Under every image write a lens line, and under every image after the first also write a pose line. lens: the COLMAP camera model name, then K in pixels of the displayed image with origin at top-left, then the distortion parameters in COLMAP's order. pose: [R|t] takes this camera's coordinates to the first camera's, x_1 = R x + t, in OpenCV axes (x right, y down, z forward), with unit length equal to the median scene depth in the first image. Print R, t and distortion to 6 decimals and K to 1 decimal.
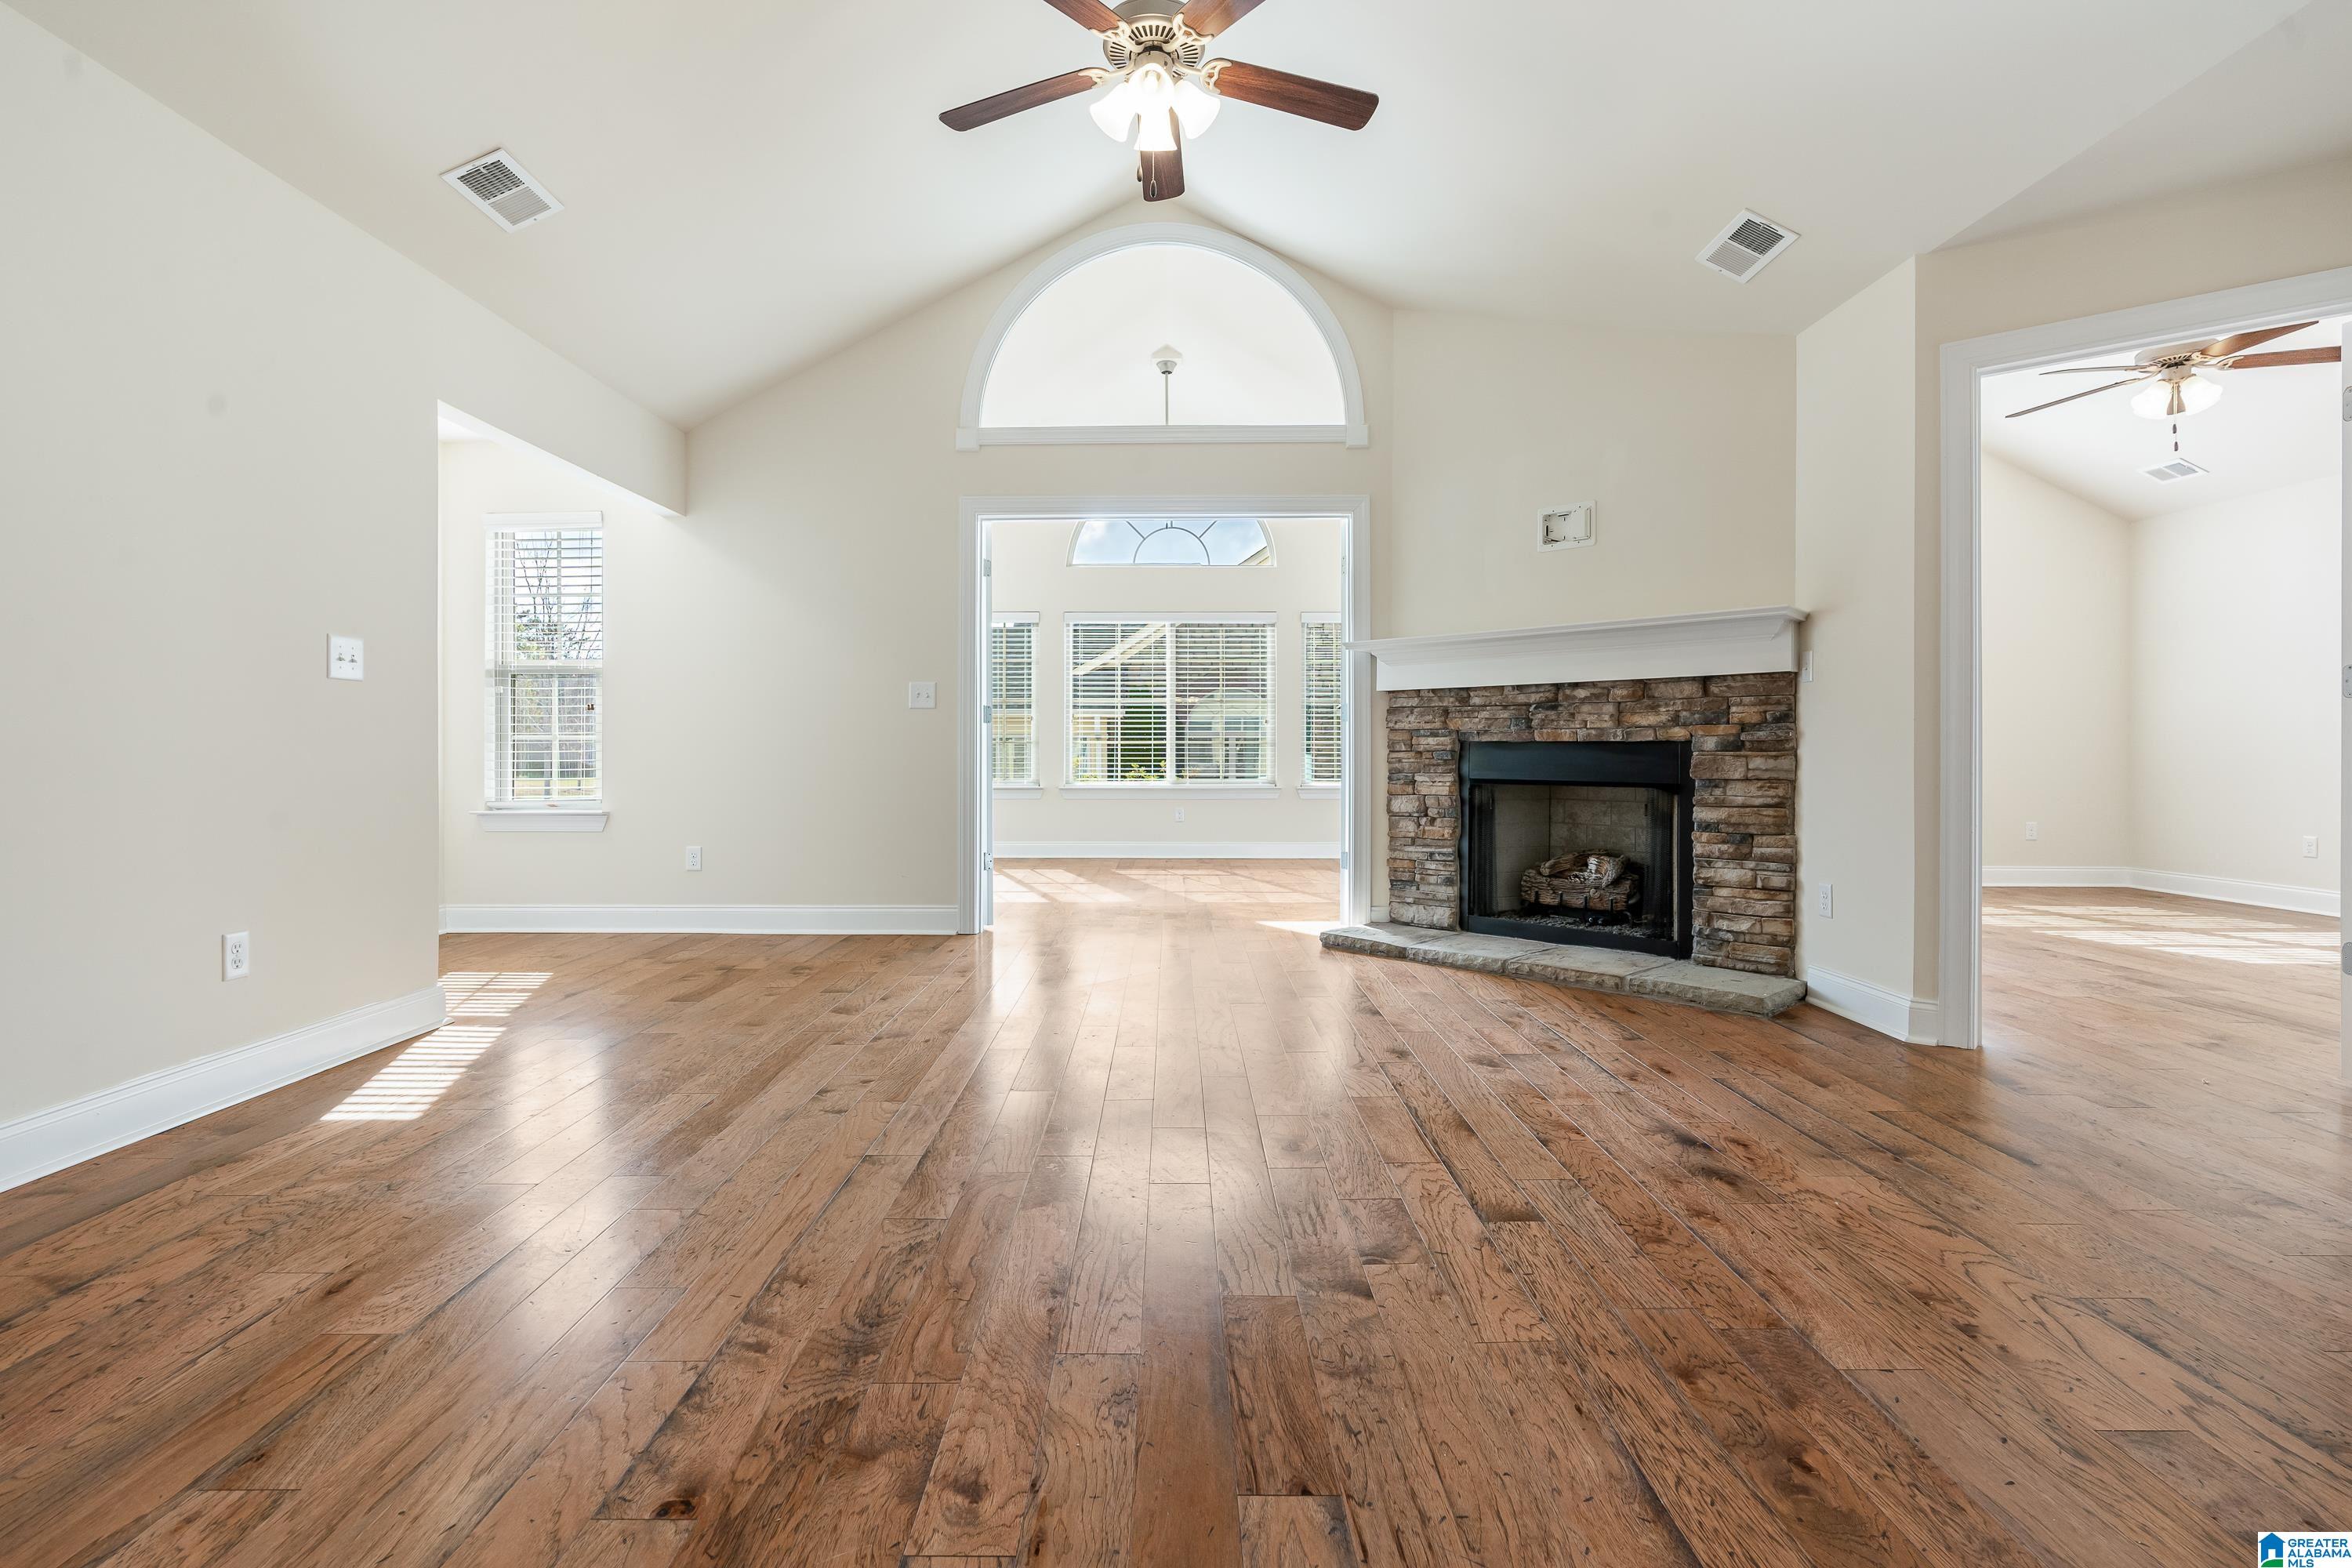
lens RADIAL K [[1077.4, 0, 1175.6], [0, 1077.4, 750.7], [0, 0, 1]] dist [-0.002752, 0.000068]
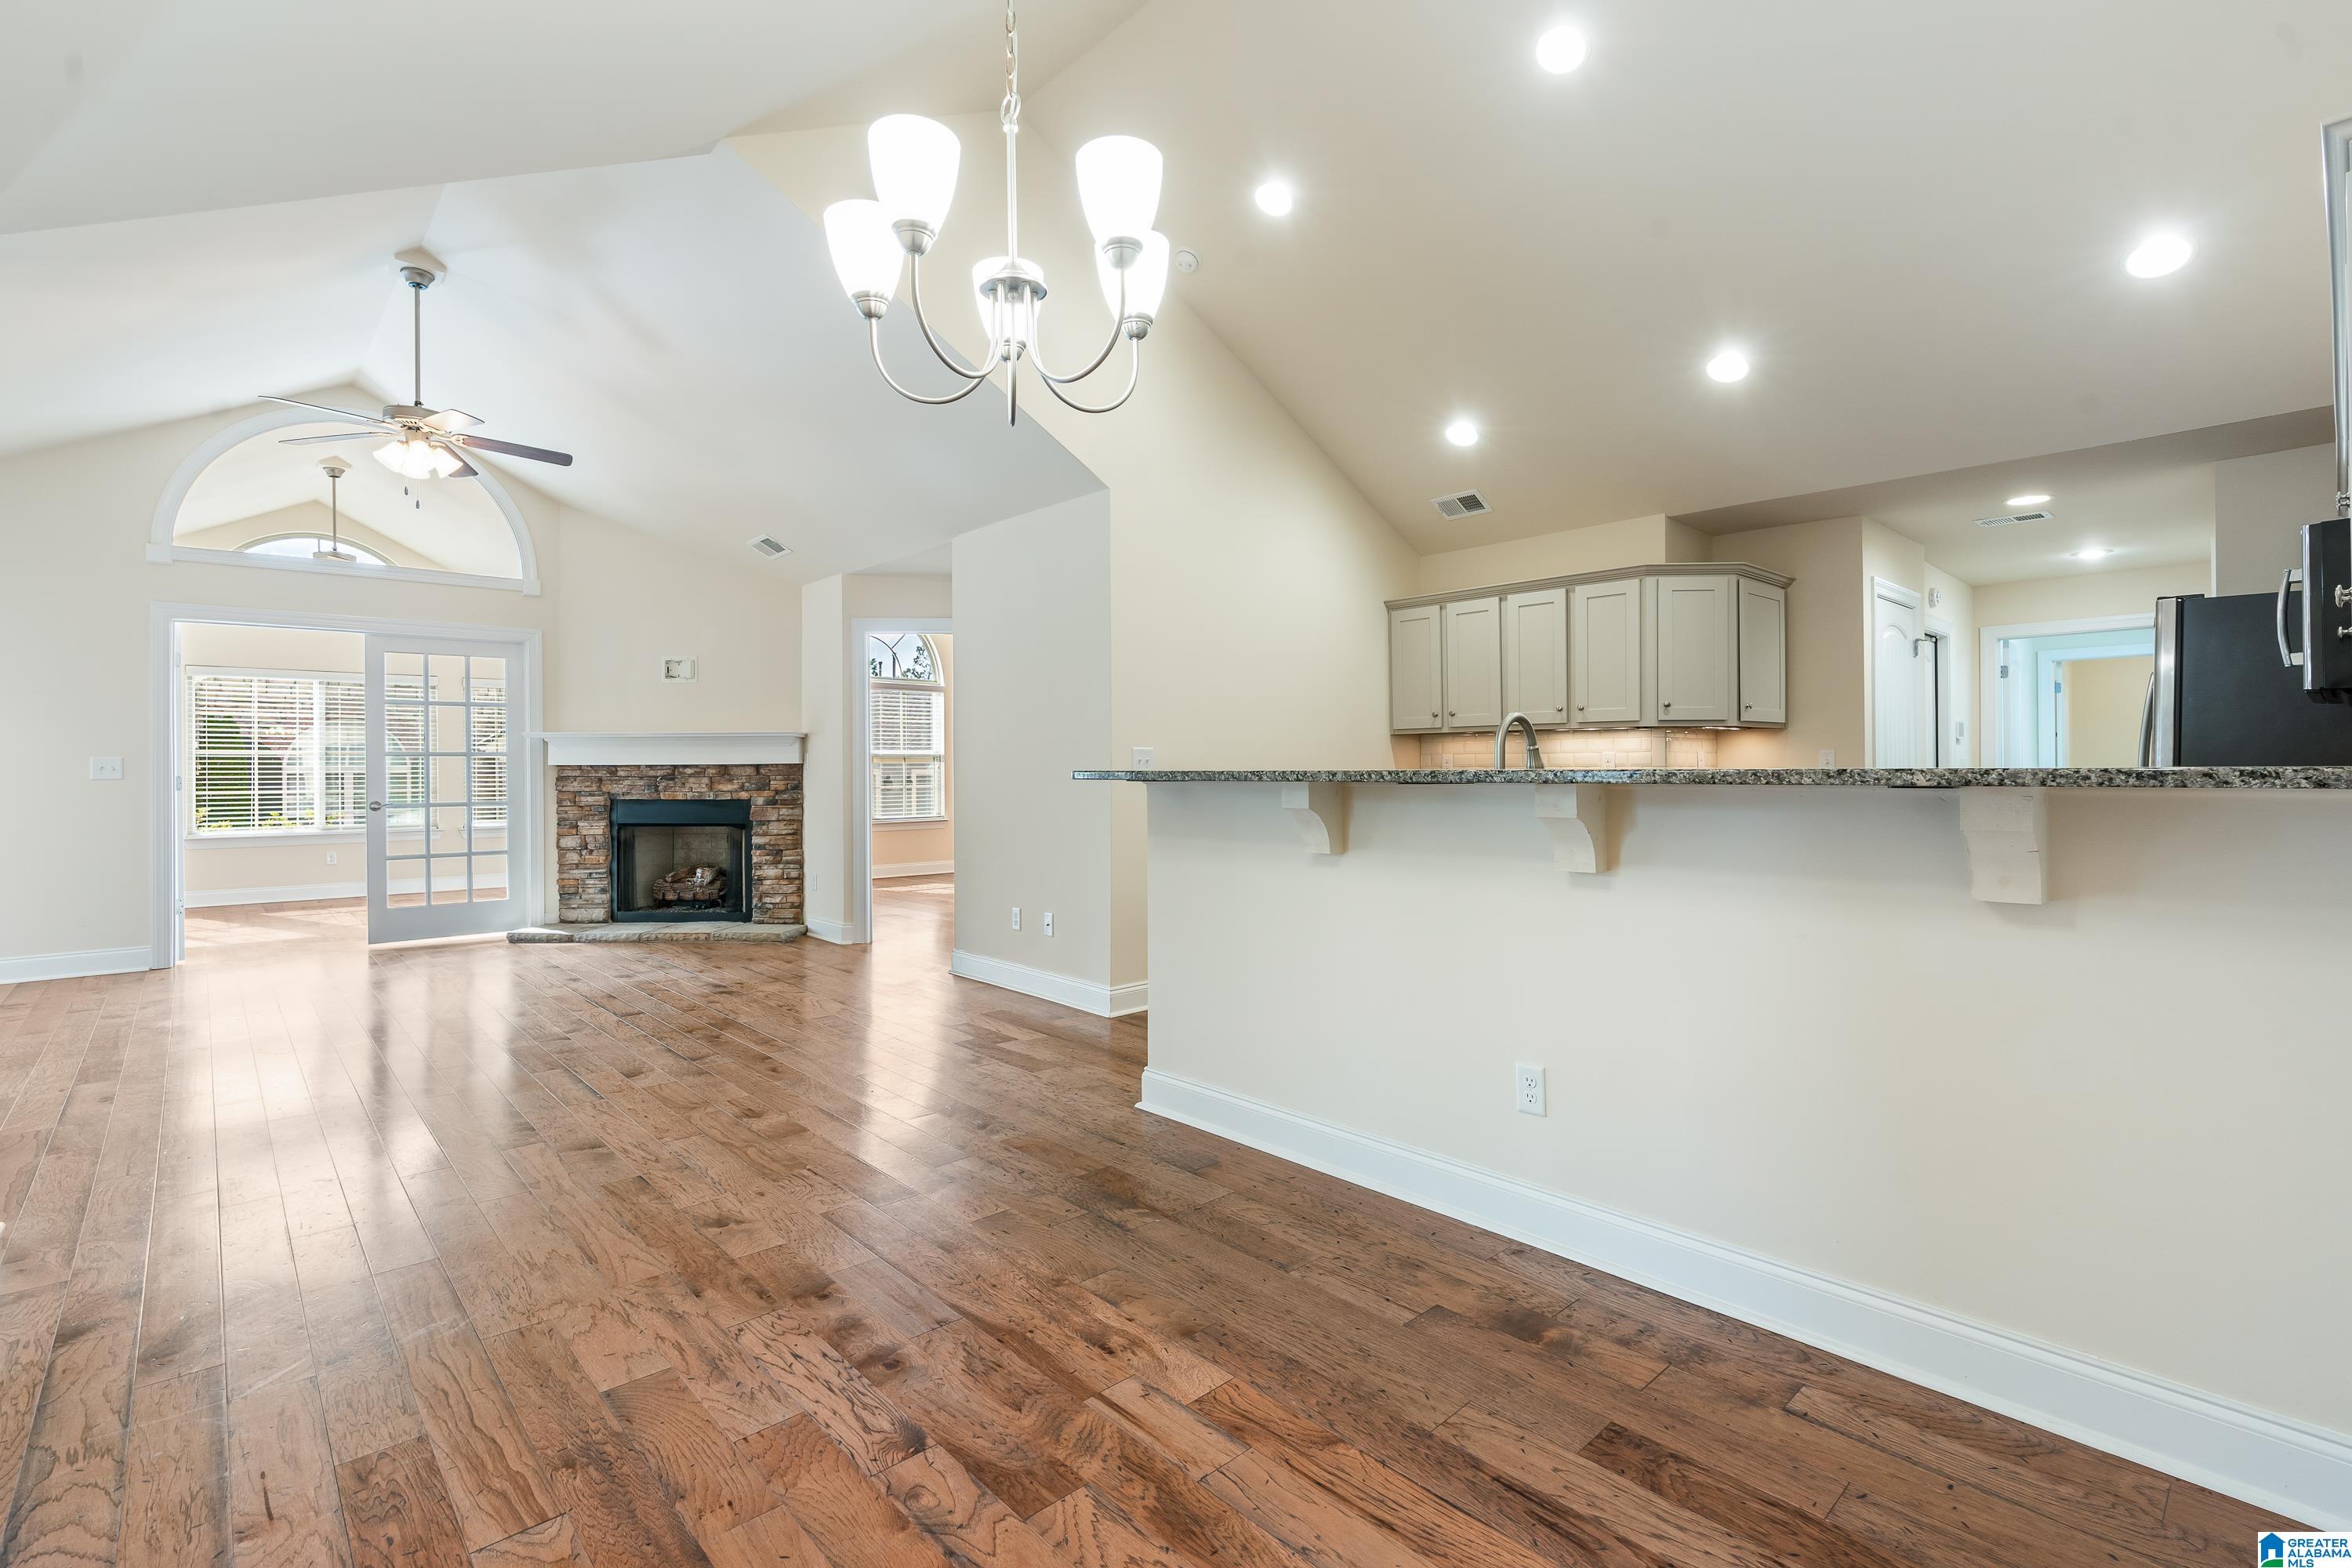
lens RADIAL K [[1046.6, 0, 1155.5], [0, 1046.6, 773.7], [0, 0, 1]] dist [-0.002064, 0.000139]
pose [[0.742584, -0.005935, 0.669727, -0.162177], [0.005476, 0.999981, 0.002790, -0.046154], [-0.669730, 0.001596, 0.742603, -0.645812]]
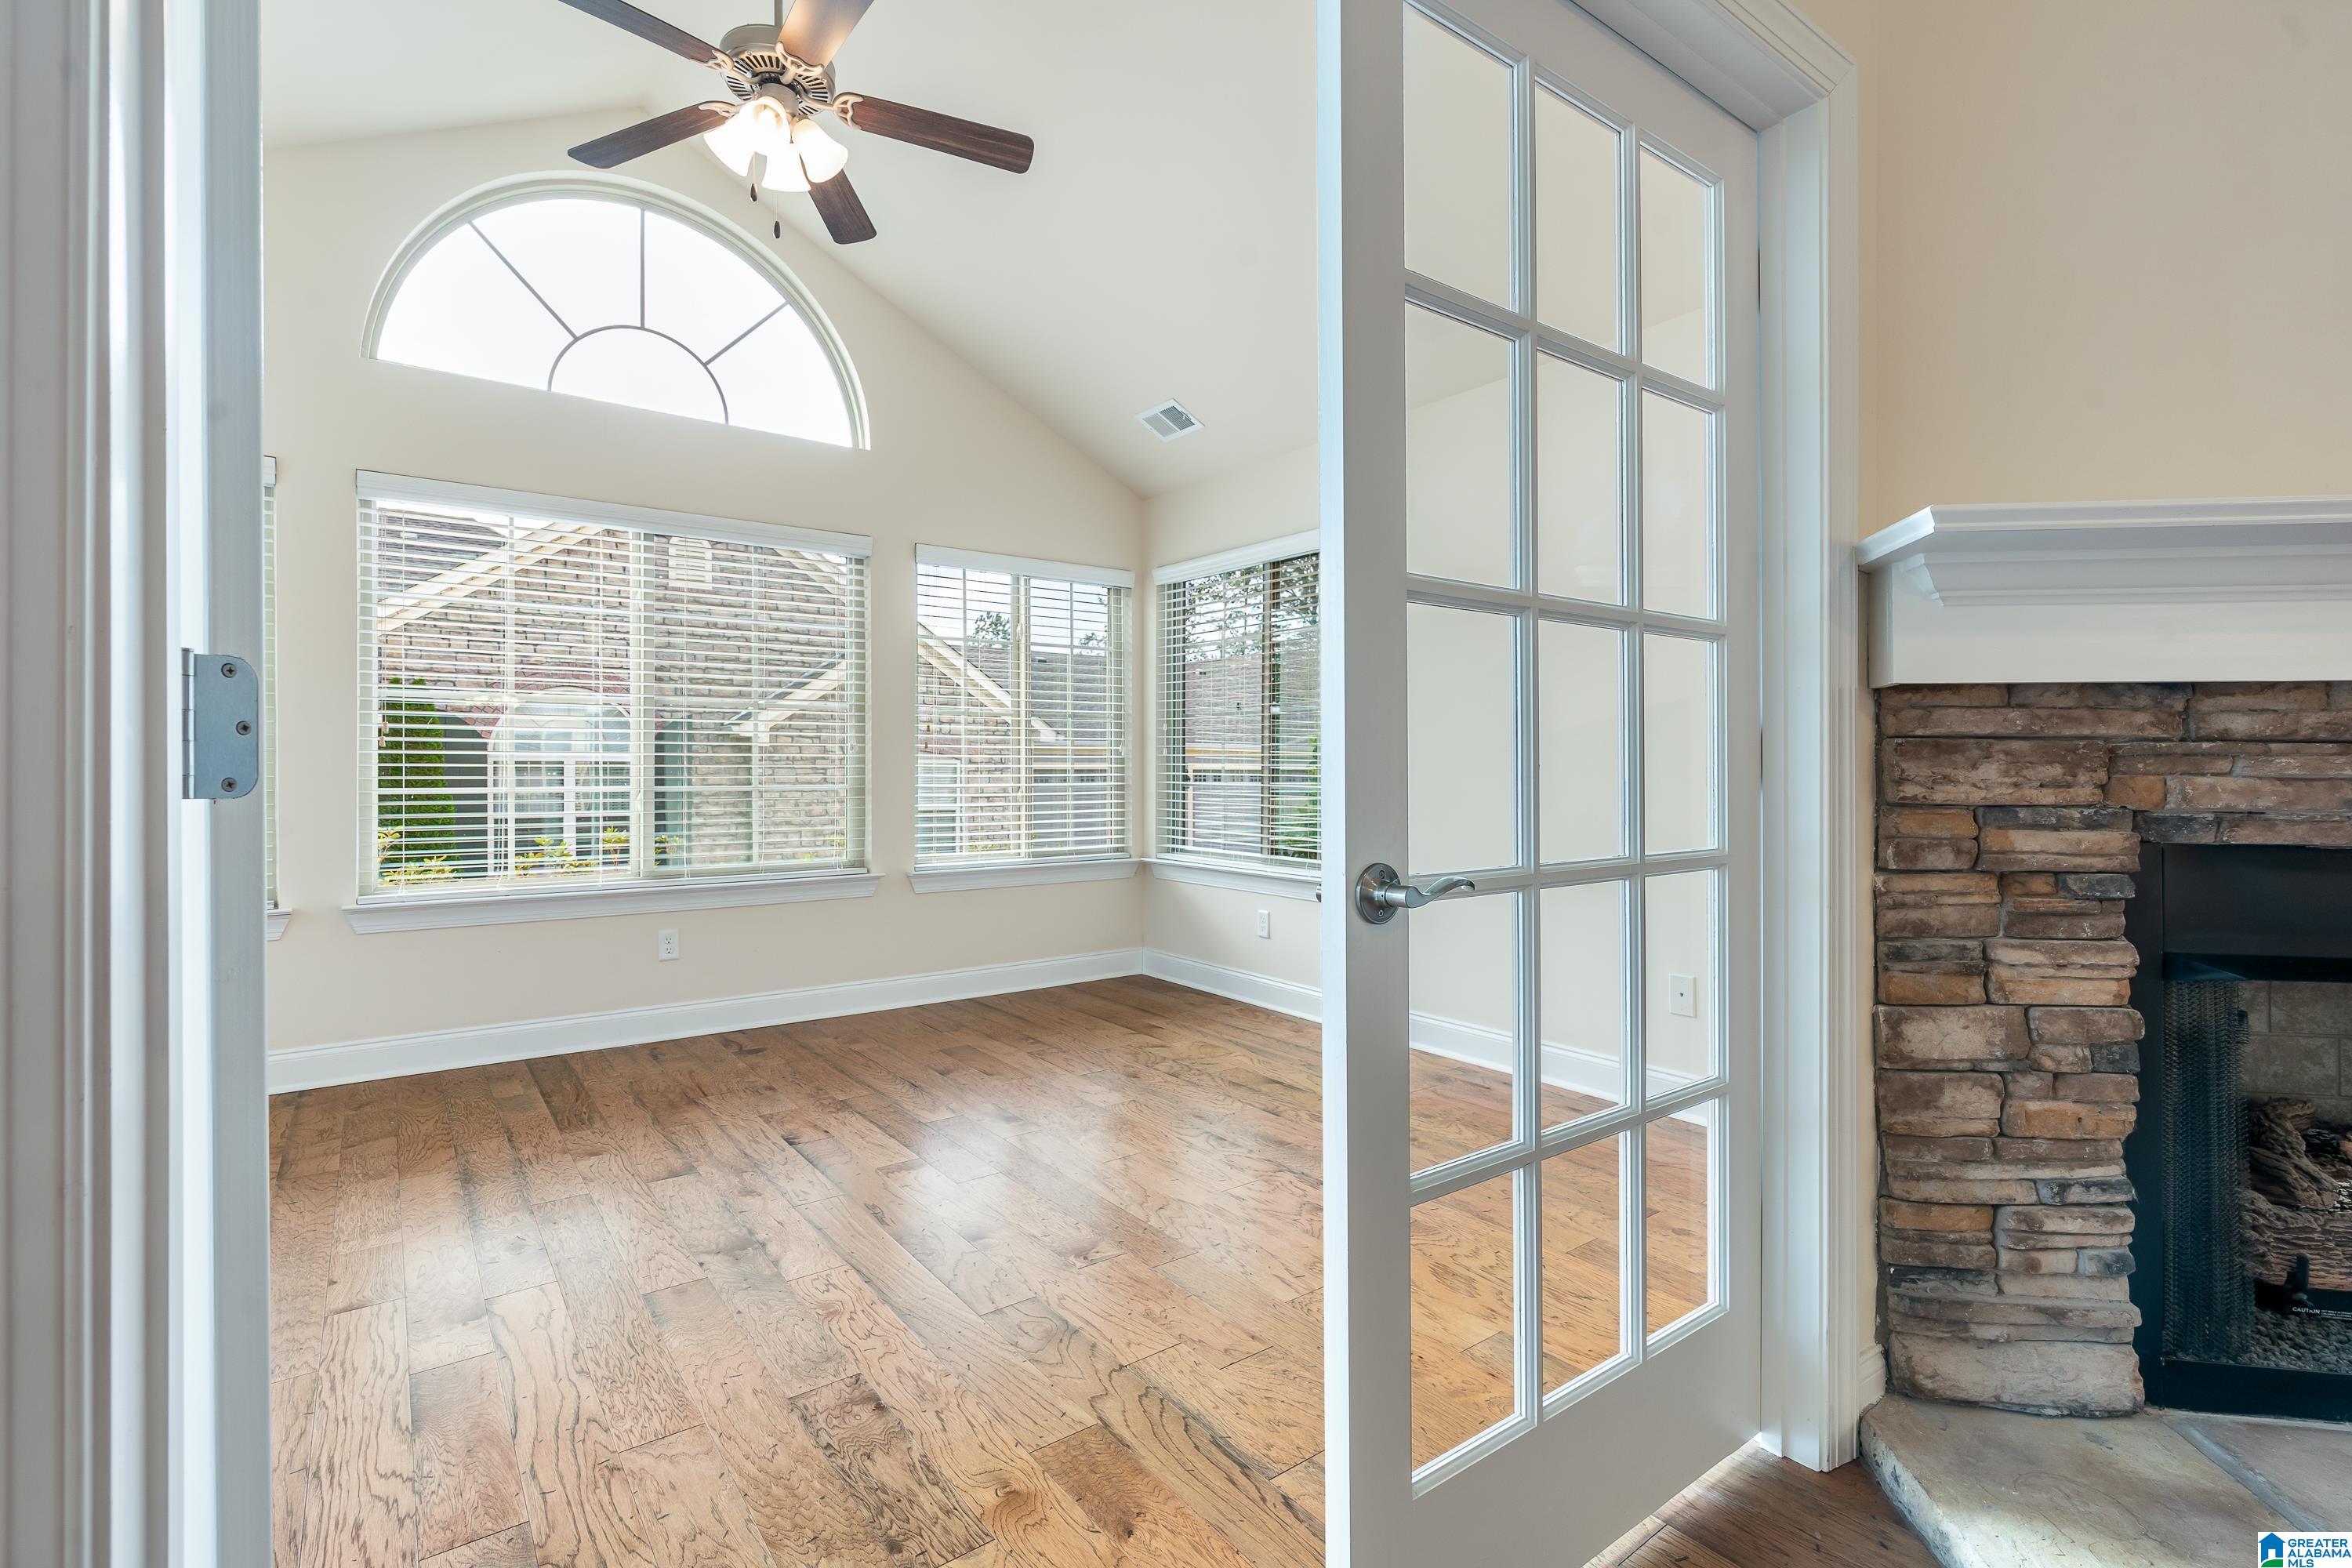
lens RADIAL K [[1062.7, 0, 1174.8], [0, 1062.7, 775.3], [0, 0, 1]] dist [-0.001384, 0.000505]
pose [[0.801543, -0.003727, 0.597925, -0.178587], [-0.000487, 0.999976, 0.006886, -0.032746], [-0.597937, -0.005810, 0.801522, 0.934805]]
